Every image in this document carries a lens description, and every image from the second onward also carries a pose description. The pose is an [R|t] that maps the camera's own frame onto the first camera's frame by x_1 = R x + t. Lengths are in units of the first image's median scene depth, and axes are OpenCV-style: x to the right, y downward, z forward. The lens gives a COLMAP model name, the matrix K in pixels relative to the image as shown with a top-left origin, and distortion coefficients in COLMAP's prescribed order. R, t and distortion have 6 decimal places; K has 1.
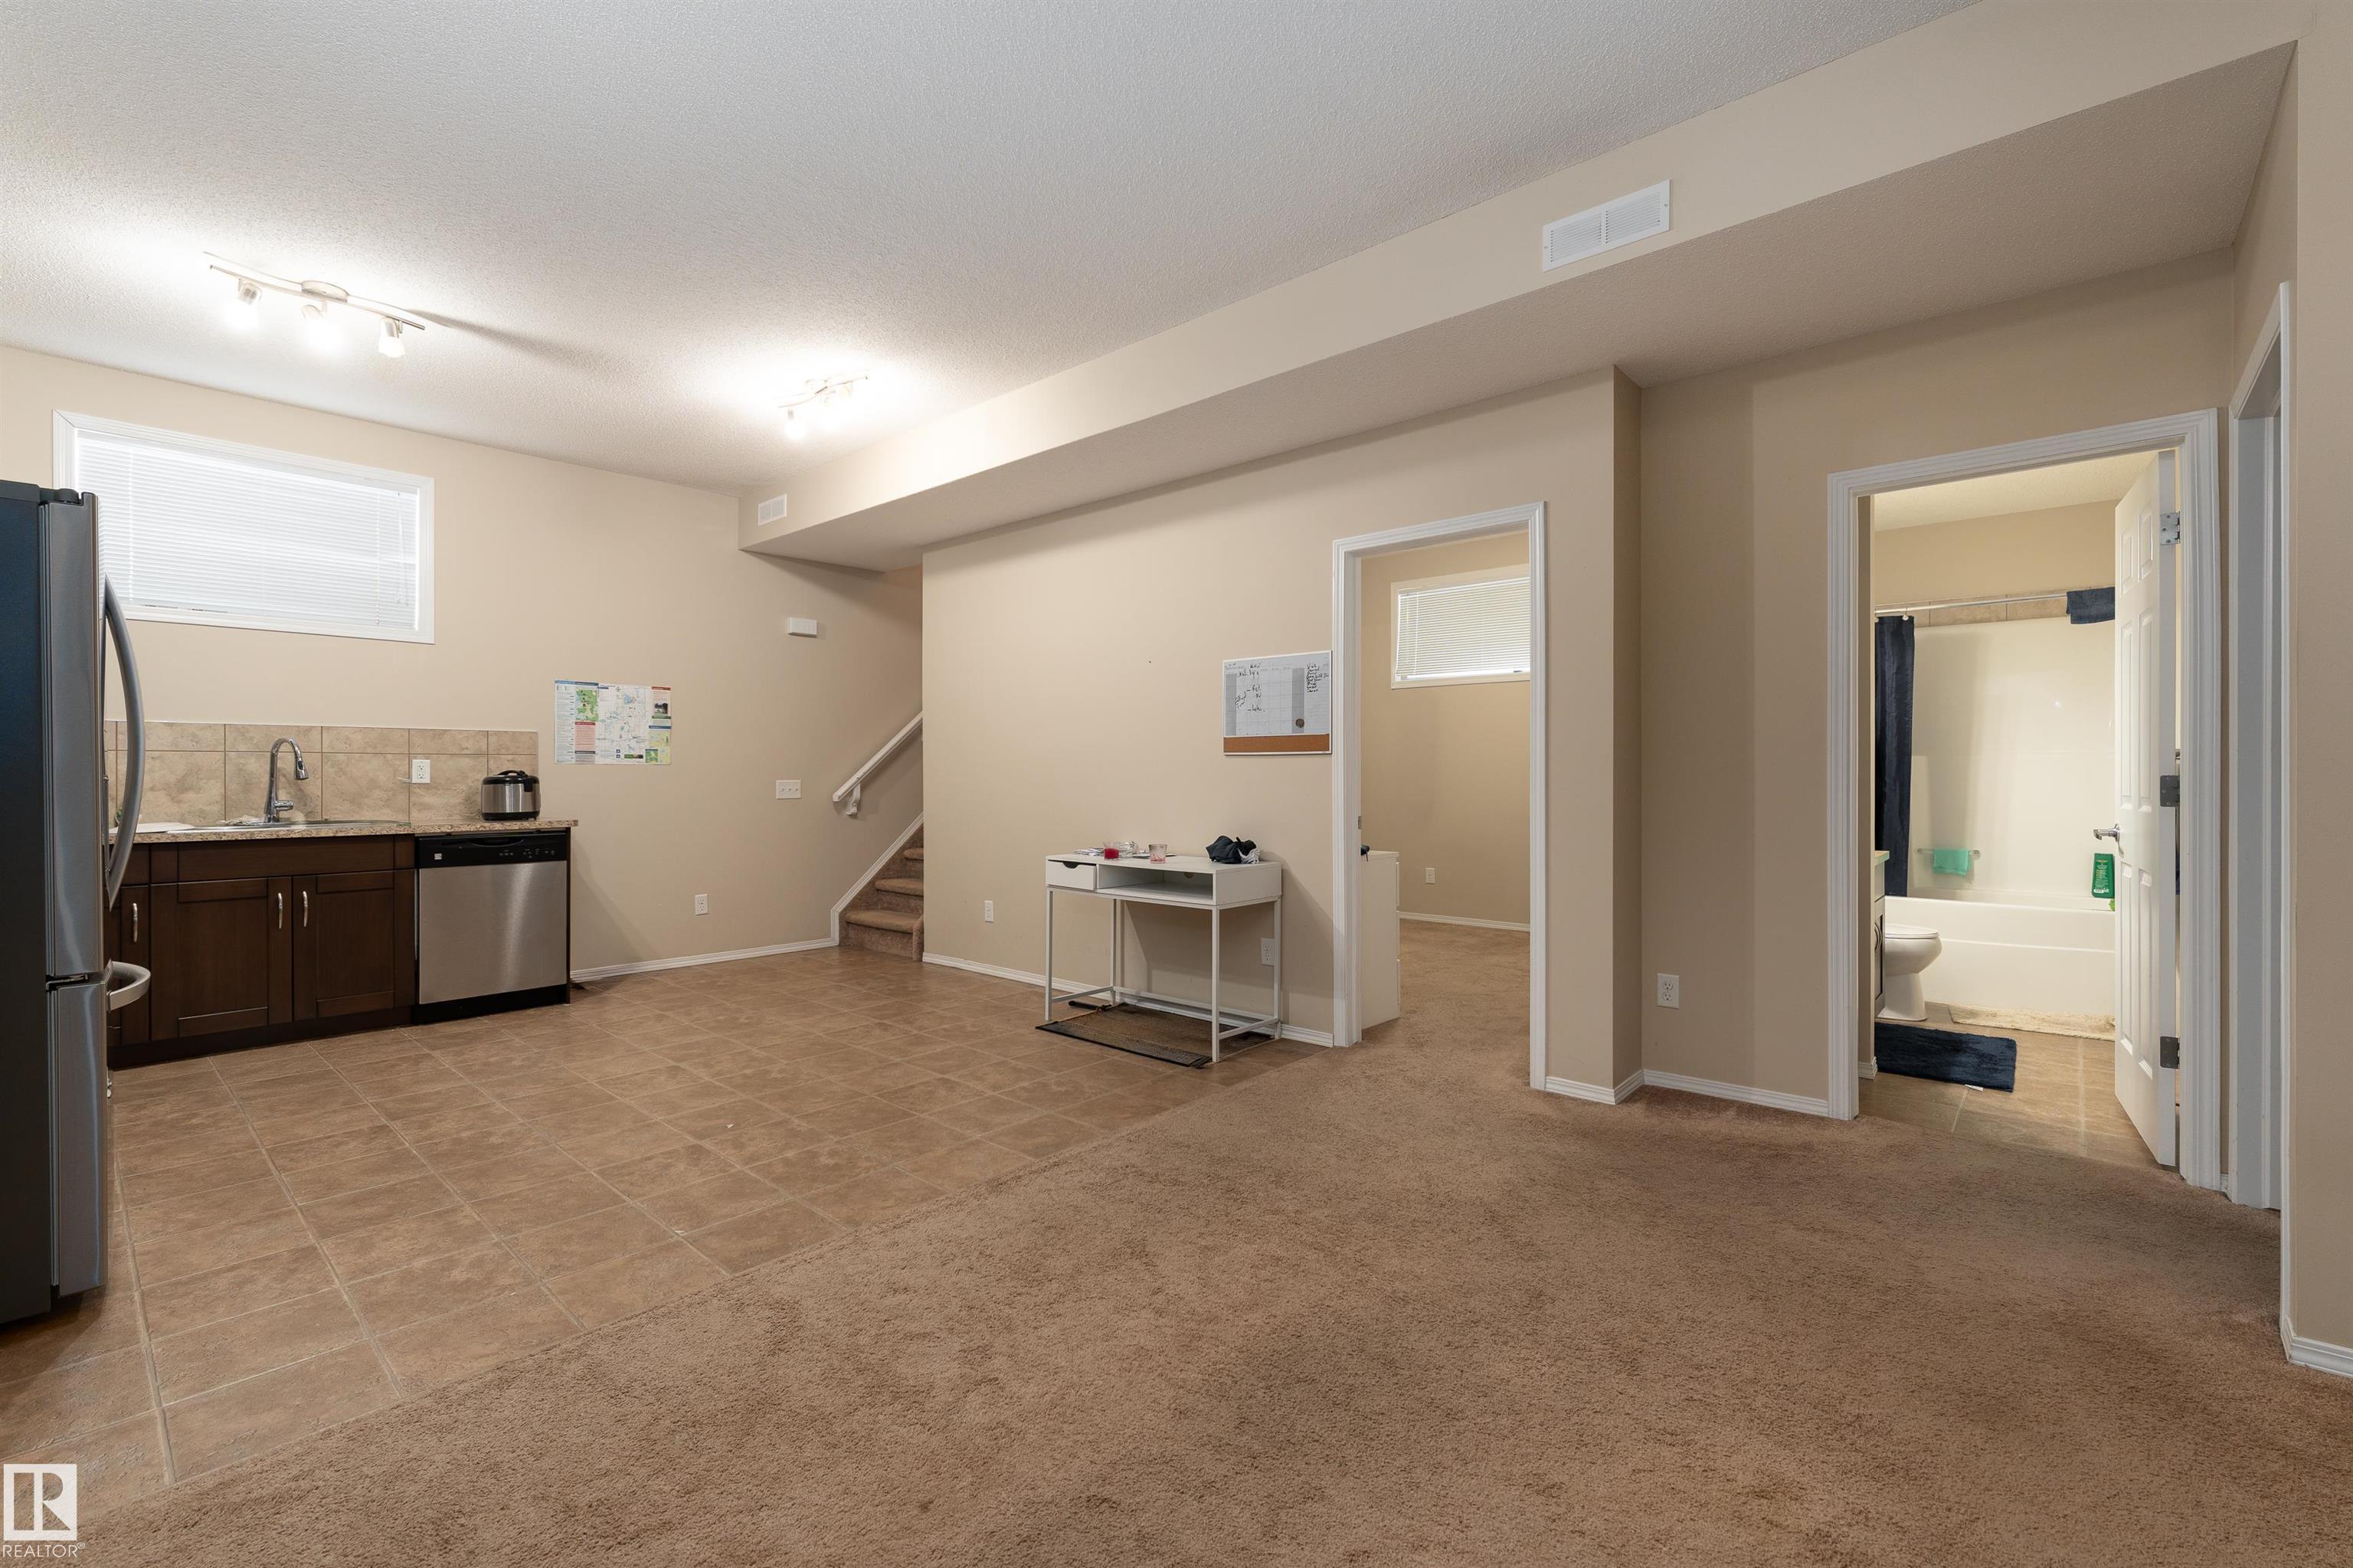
lens RADIAL K [[996.8, 0, 1163.6], [0, 996.8, 776.6], [0, 0, 1]] dist [-0.000478, -0.000132]
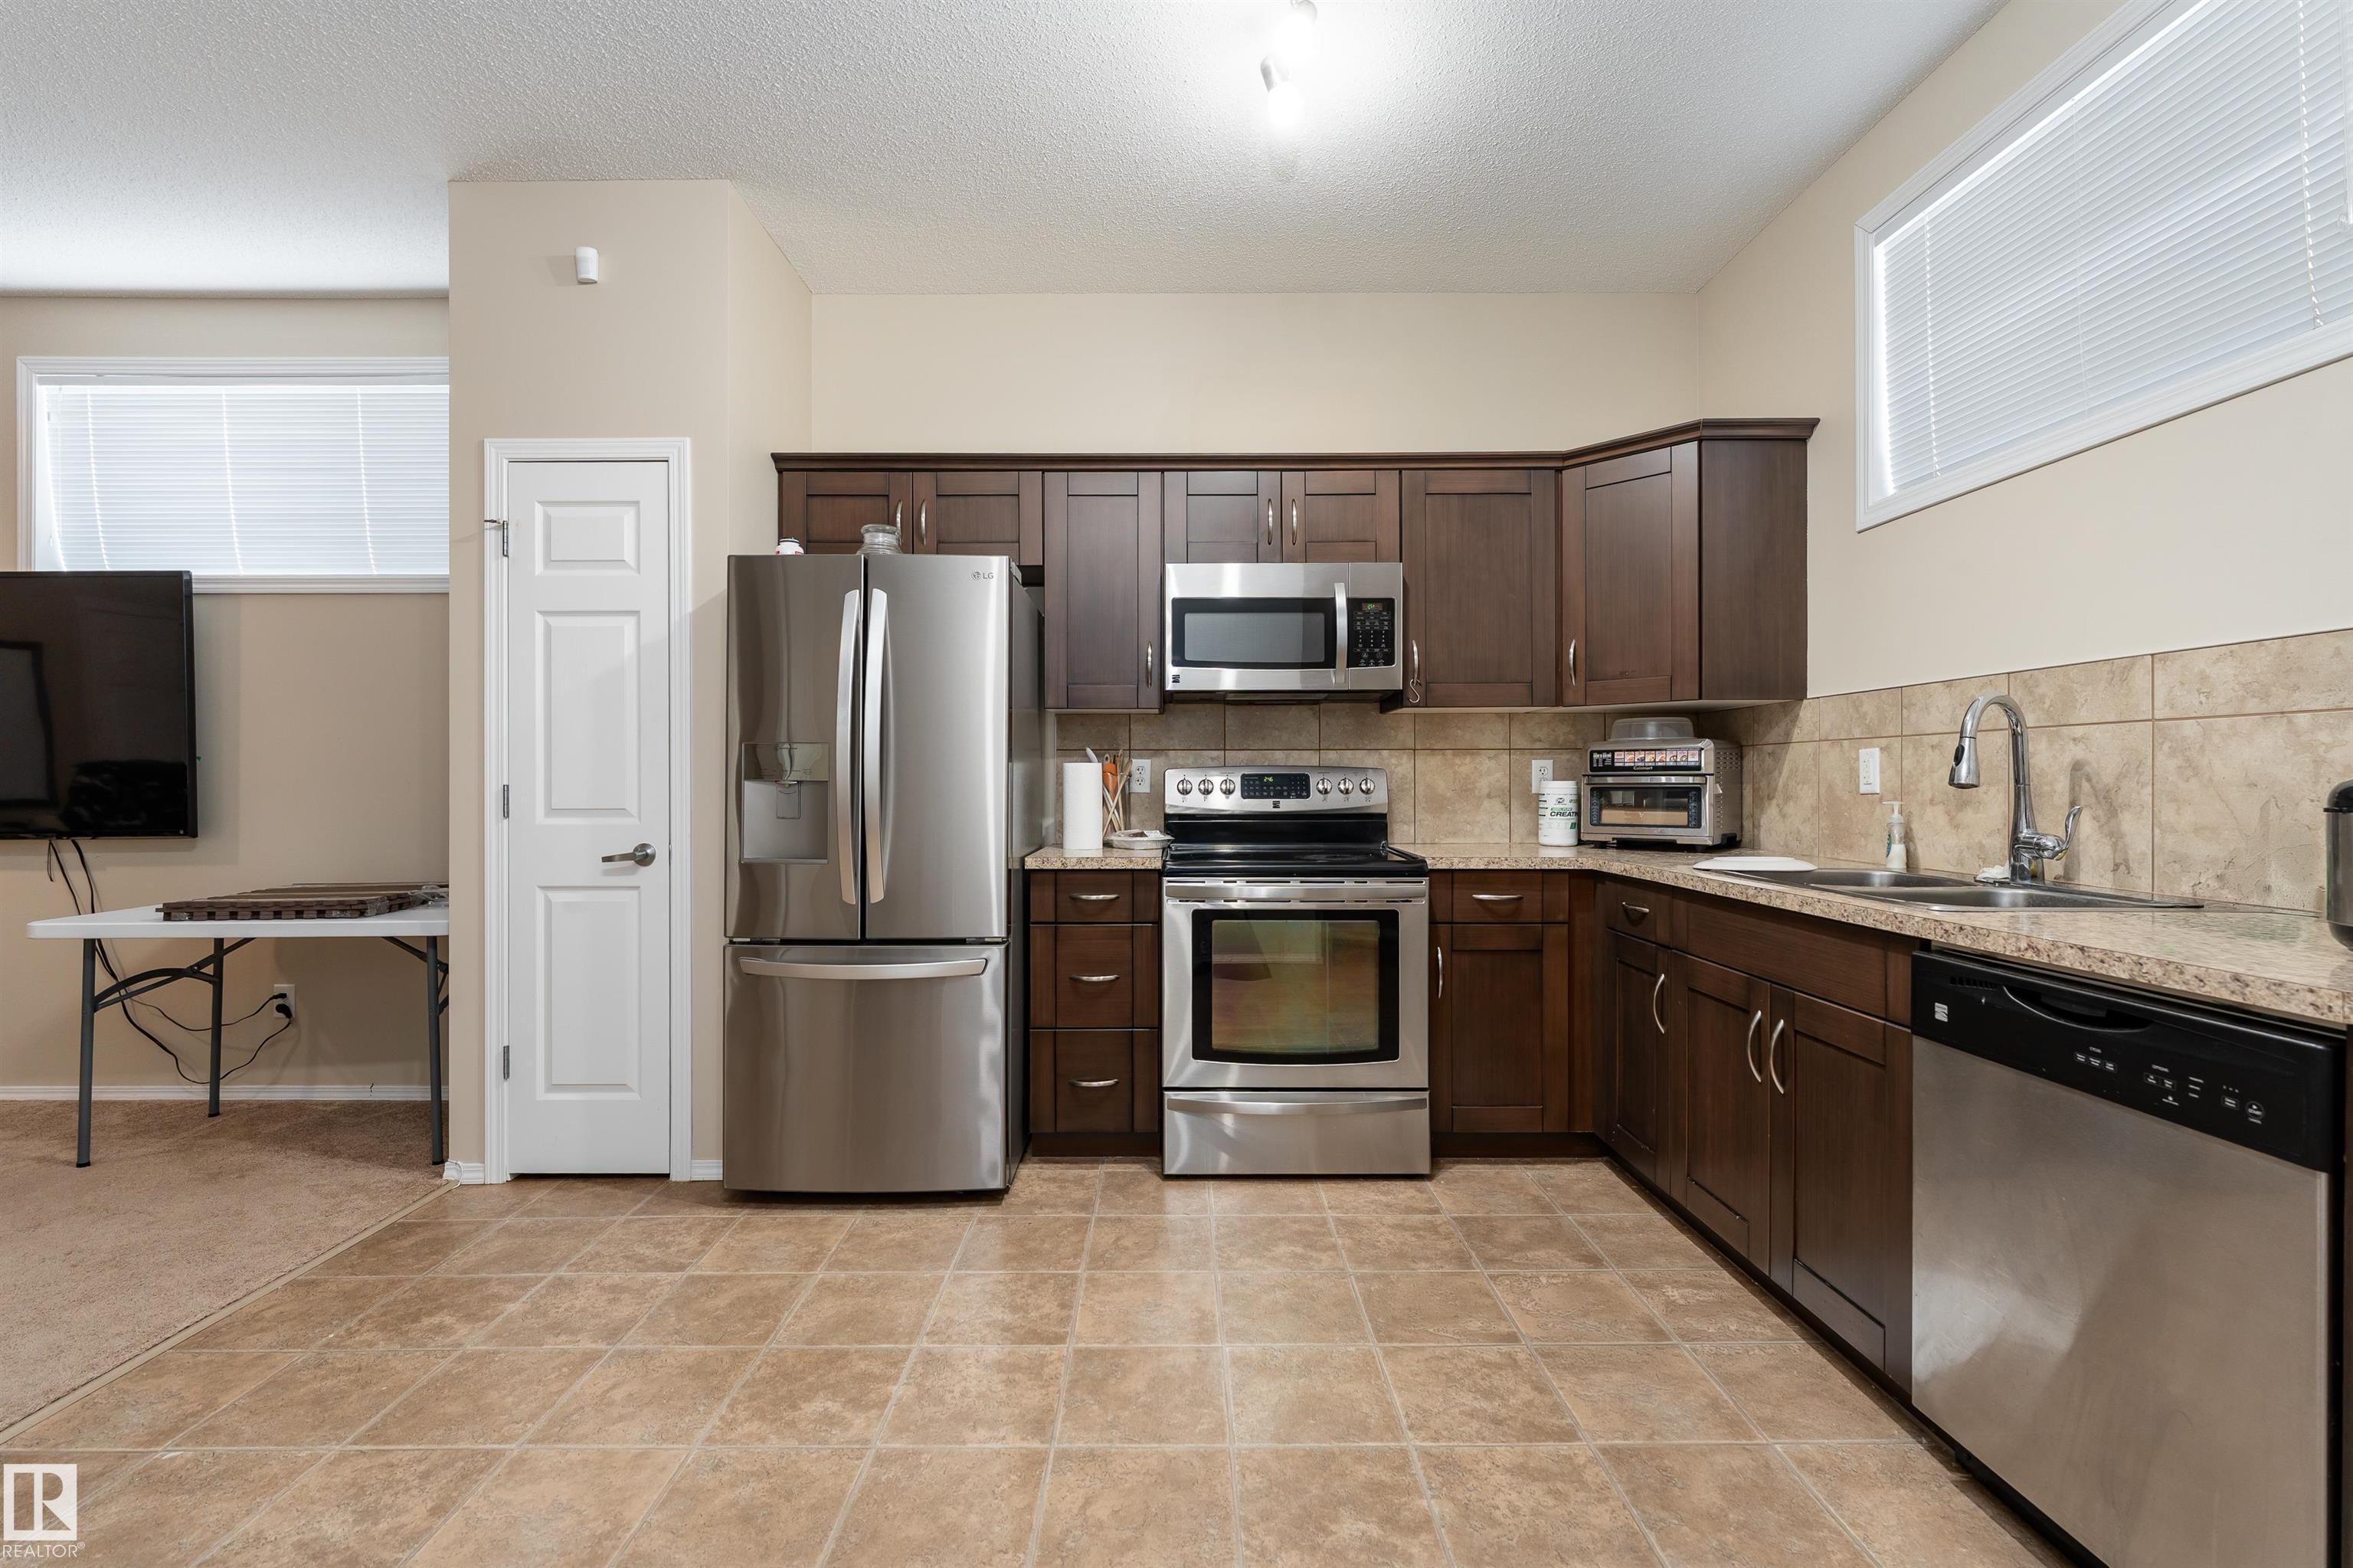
lens RADIAL K [[1028.3, 0, 1167.2], [0, 1028.3, 779.8], [0, 0, 1]] dist [0.002629, 0.000288]
pose [[-0.746119, 0.001046, -0.665812, -0.283772], [0.000276, 0.999999, 0.001262, -0.000991], [0.665813, 0.000758, -0.746119, 1.067757]]
